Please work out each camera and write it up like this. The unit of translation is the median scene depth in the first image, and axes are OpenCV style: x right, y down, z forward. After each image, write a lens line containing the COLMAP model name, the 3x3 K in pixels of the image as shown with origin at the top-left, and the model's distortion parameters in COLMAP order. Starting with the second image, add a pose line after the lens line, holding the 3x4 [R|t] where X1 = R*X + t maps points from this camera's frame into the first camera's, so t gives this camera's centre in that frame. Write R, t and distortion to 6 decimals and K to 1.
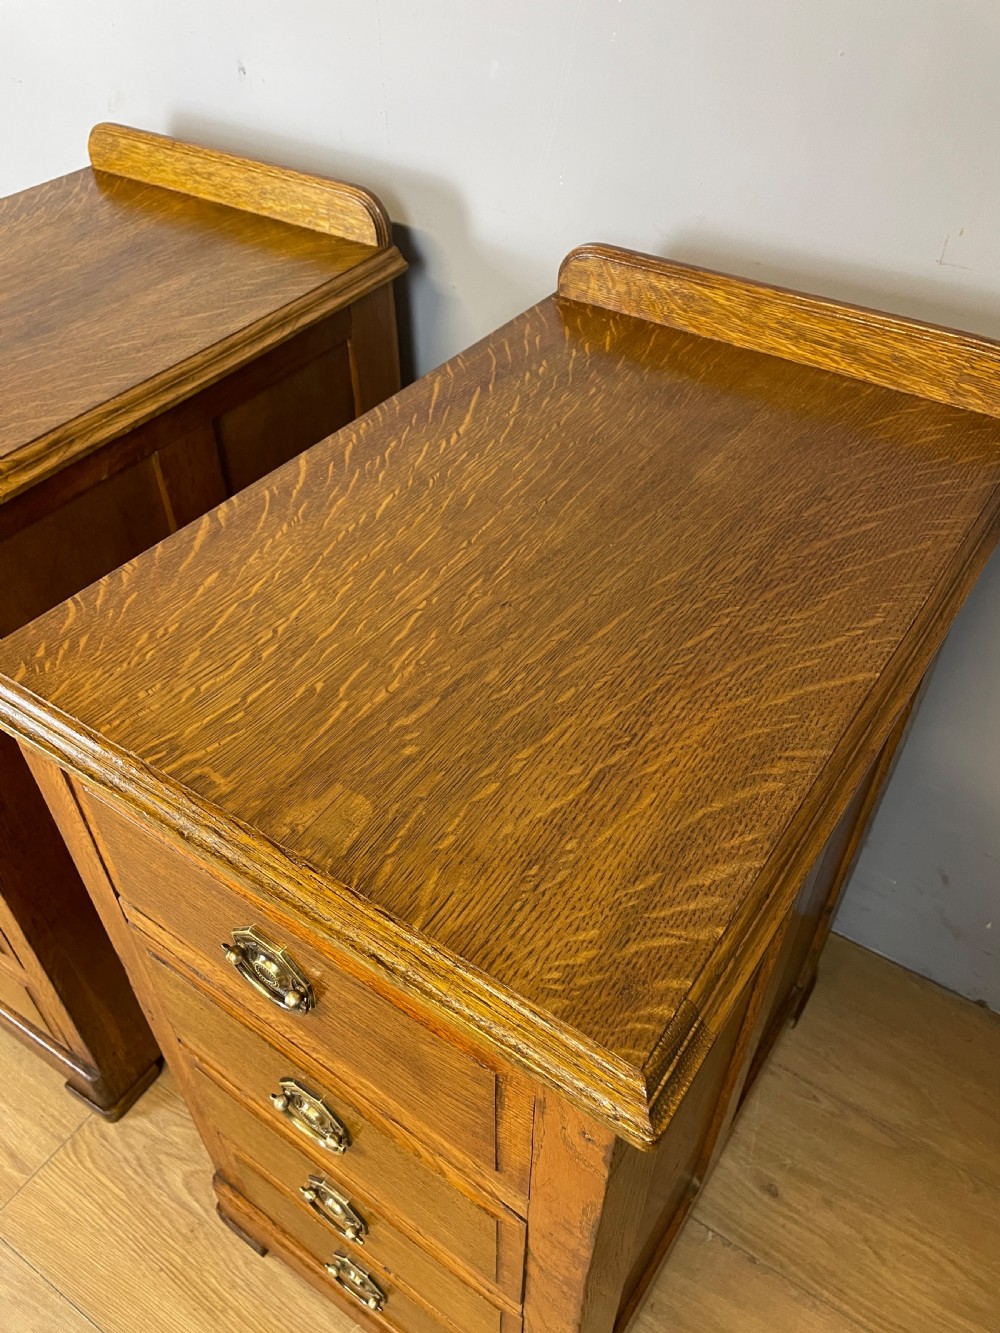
lens RADIAL K [[1008.8, 0, 497.5], [0, 1008.8, 662.4], [0, 0, 1]] dist [0.089129, -0.102154]
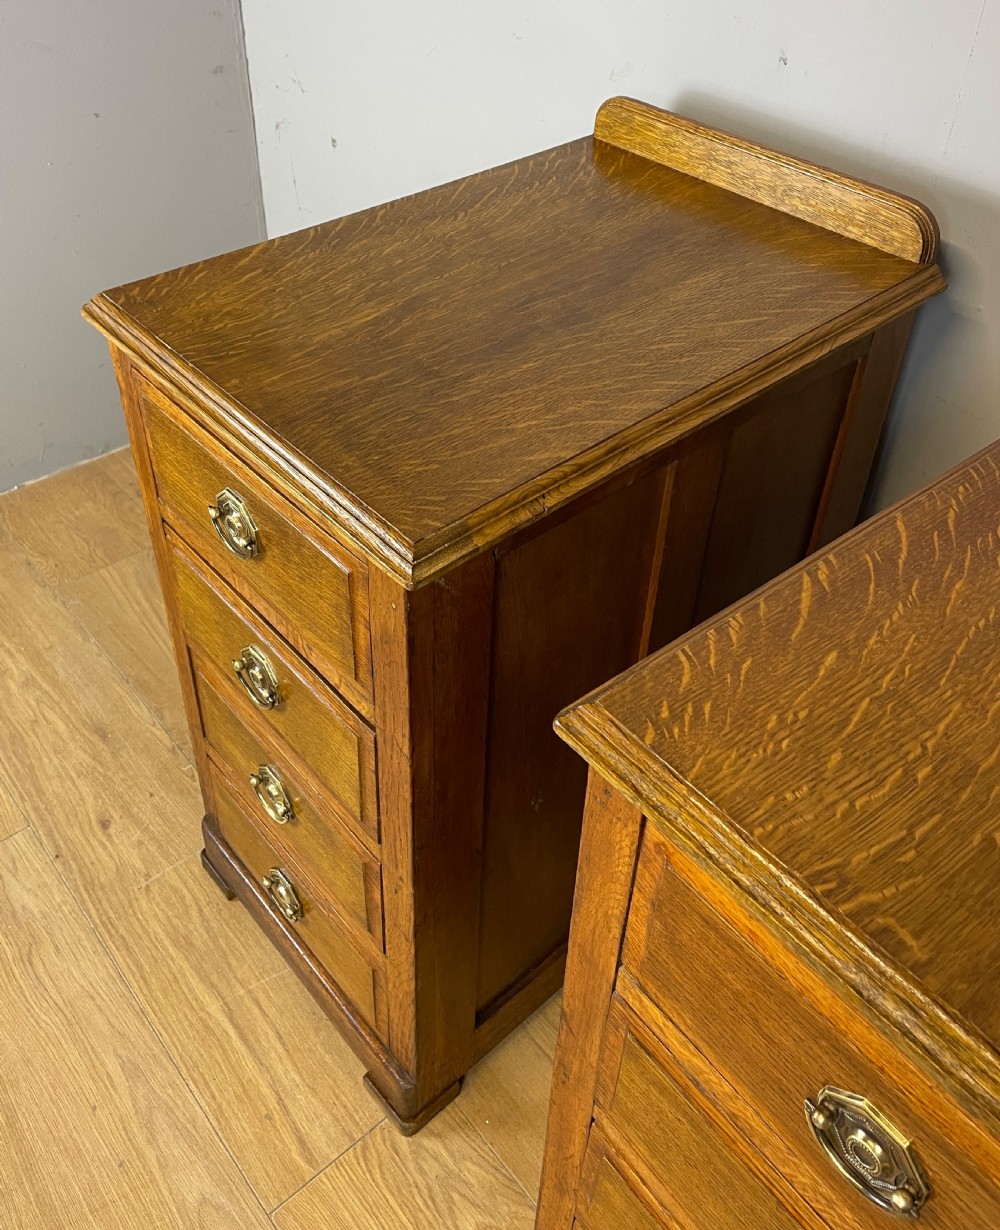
lens RADIAL K [[1100.9, 0, 460.2], [0, 1100.9, 490.4], [0, 0, 1]] dist [0.090706, -0.108167]
pose [[0.956163, 0.185657, -0.226459, -0.321611], [-0.206957, 0.975544, -0.074043, -0.069640], [0.207174, 0.117665, 0.971202, -0.030295]]
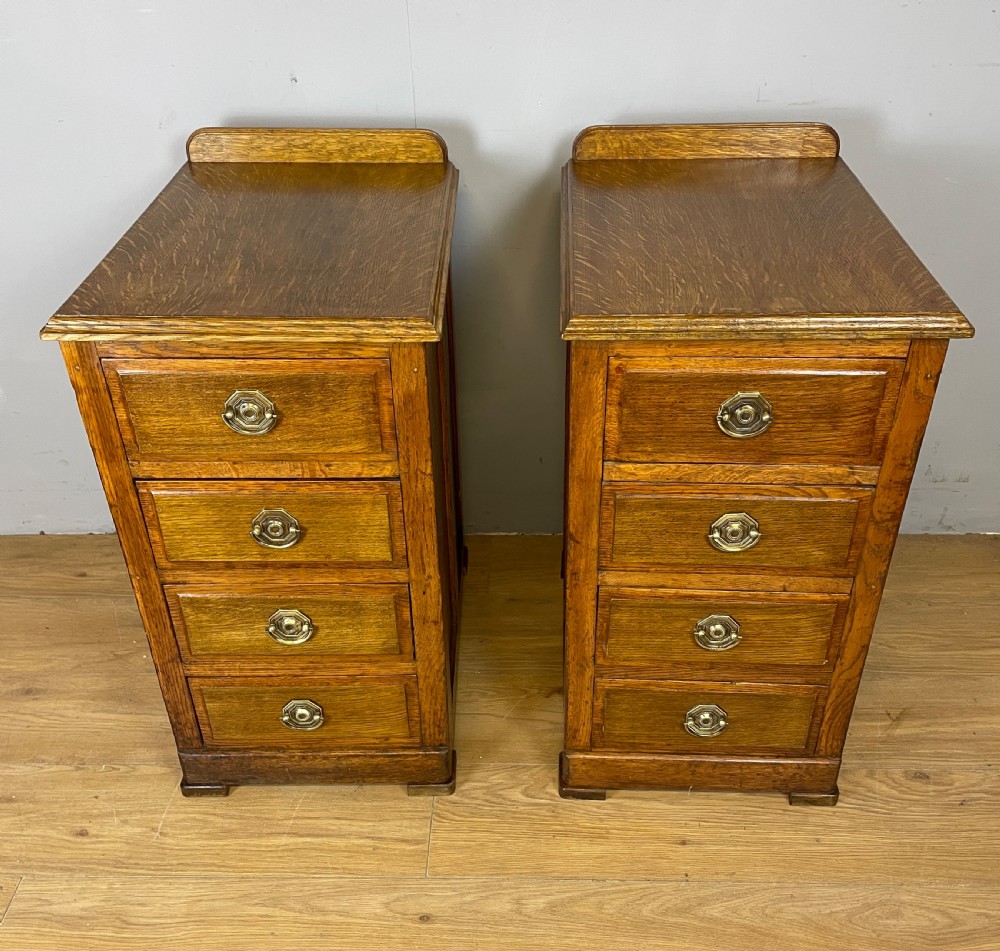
lens RADIAL K [[1010.1, 0, 498.7], [0, 1010.1, 520.6], [0, 0, 1]] dist [0.049431, 0.000000]
pose [[0.848137, -0.317945, 0.423763, -1.192836], [0.373072, 0.926364, -0.051642, 0.310011], [-0.376140, 0.201894, 0.904300, -0.495196]]
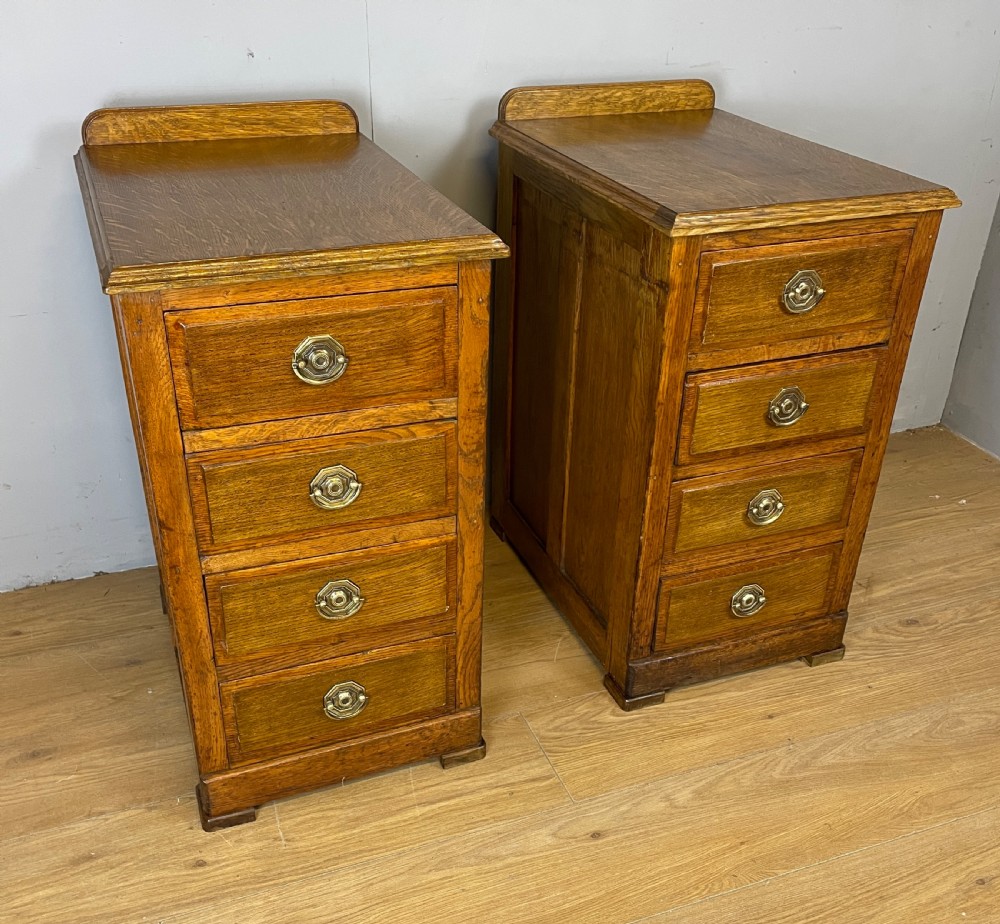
lens RADIAL K [[1049.5, 0, 480.3], [0, 1049.5, 521.1], [0, 0, 1]] dist [0.069349, 0.000000]
pose [[0.567240, -0.414615, 0.711571, -1.250943], [0.547138, 0.835508, 0.050671, 0.475008], [-0.615532, 0.360585, 0.700785, -0.433965]]
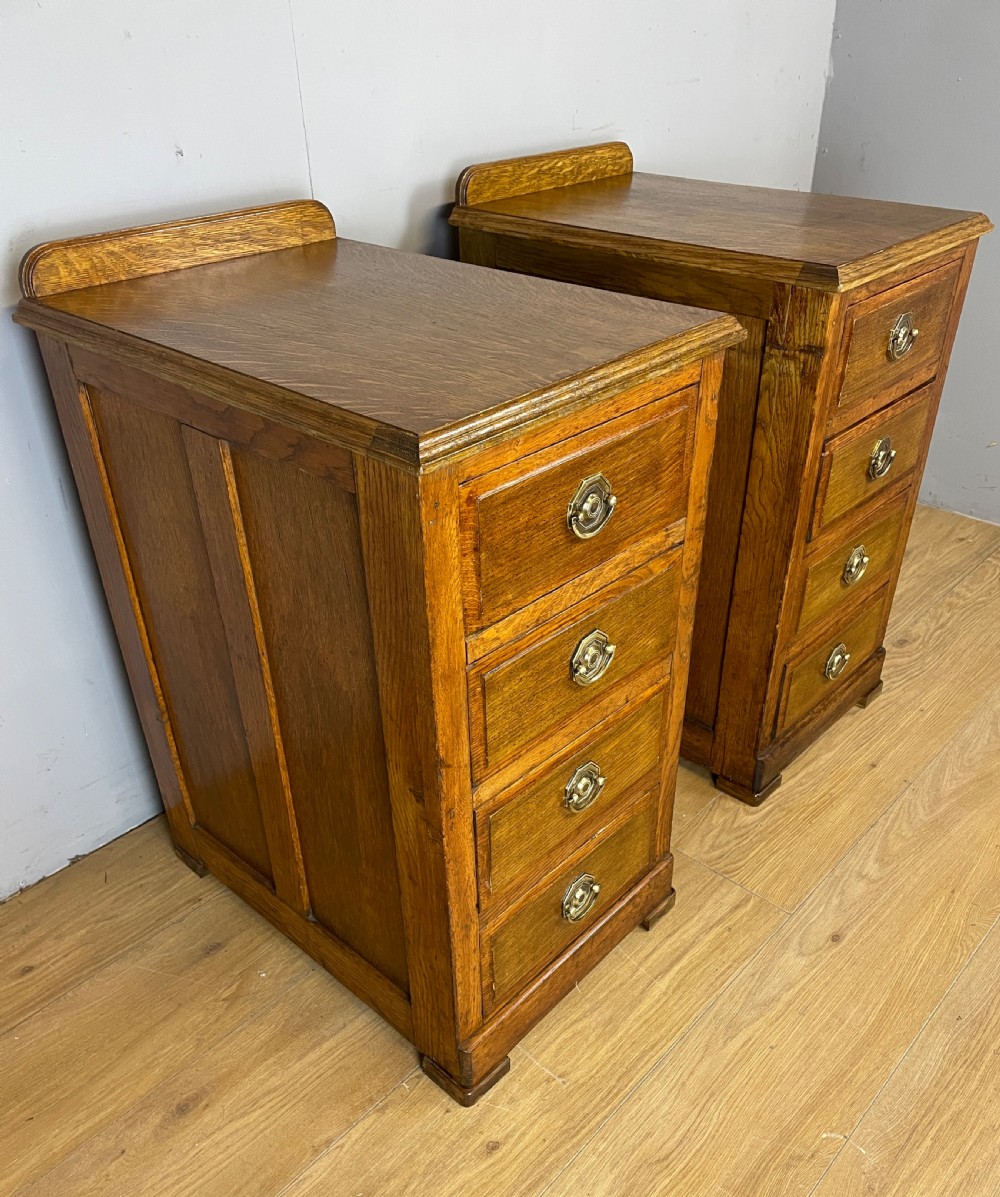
lens RADIAL K [[1011.7, 0, 504.3], [0, 1011.7, 677.3], [0, 0, 1]] dist [0.076741, -0.069899]
pose [[0.133587, -0.553627, 0.821980, -1.289662], [0.683726, 0.651895, 0.327951, -0.114978], [-0.717407, 0.518199, 0.465614, 0.348928]]
